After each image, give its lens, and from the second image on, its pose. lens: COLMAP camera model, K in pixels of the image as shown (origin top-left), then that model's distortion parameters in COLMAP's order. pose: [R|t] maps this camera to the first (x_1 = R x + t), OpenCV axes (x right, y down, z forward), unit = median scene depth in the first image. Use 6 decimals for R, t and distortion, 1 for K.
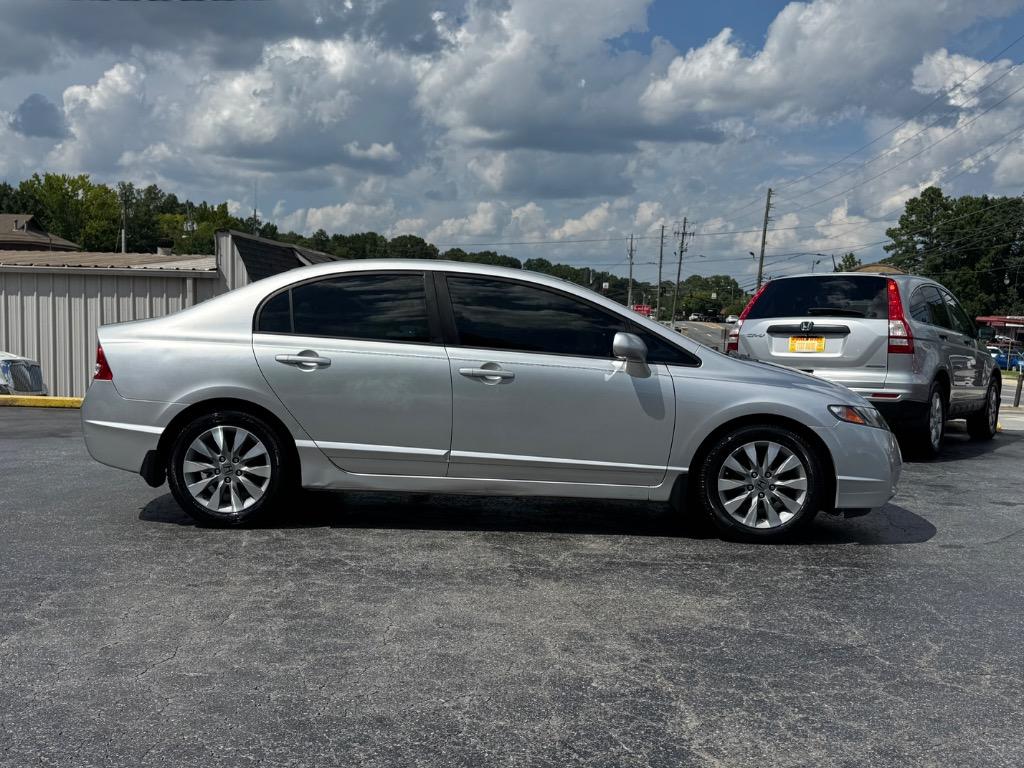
lens RADIAL K [[1005.3, 0, 516.5], [0, 1005.3, 388.7], [0, 0, 1]] dist [0.135831, -0.286405]
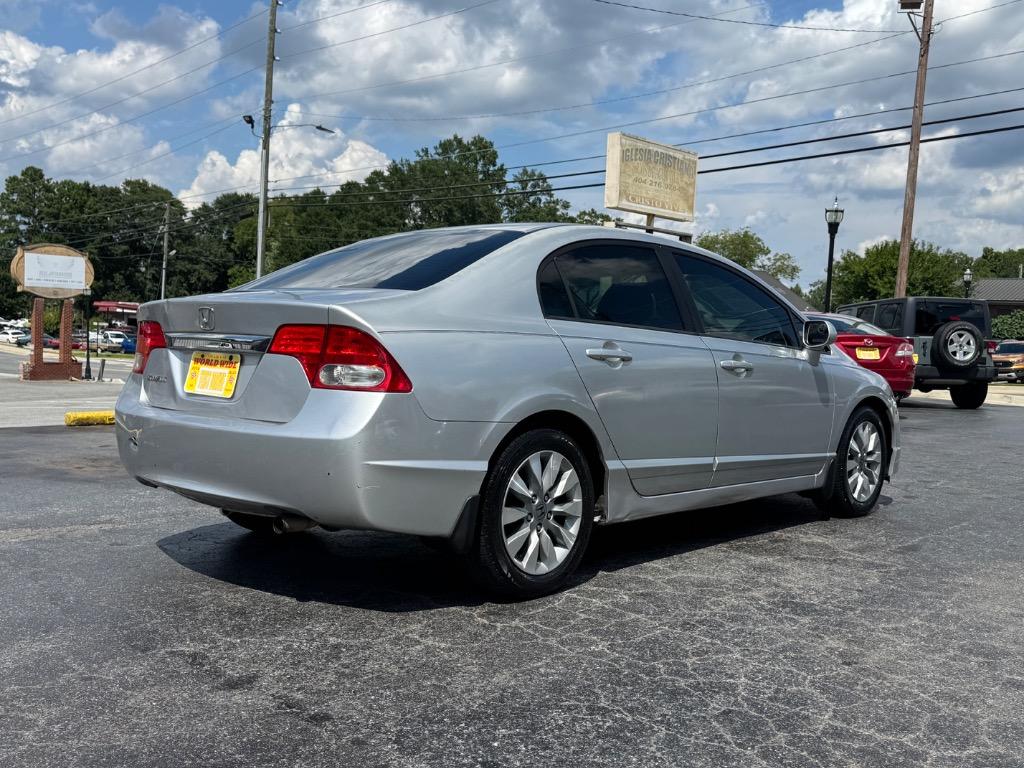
lens RADIAL K [[1005.3, 0, 516.5], [0, 1005.3, 388.7], [0, 0, 1]] dist [0.135831, -0.286405]
pose [[0.664047, -0.040942, 0.746569, -0.630244], [0.029999, 0.999155, 0.028111, -0.020005], [-0.747089, 0.003729, 0.664714, 0.429234]]
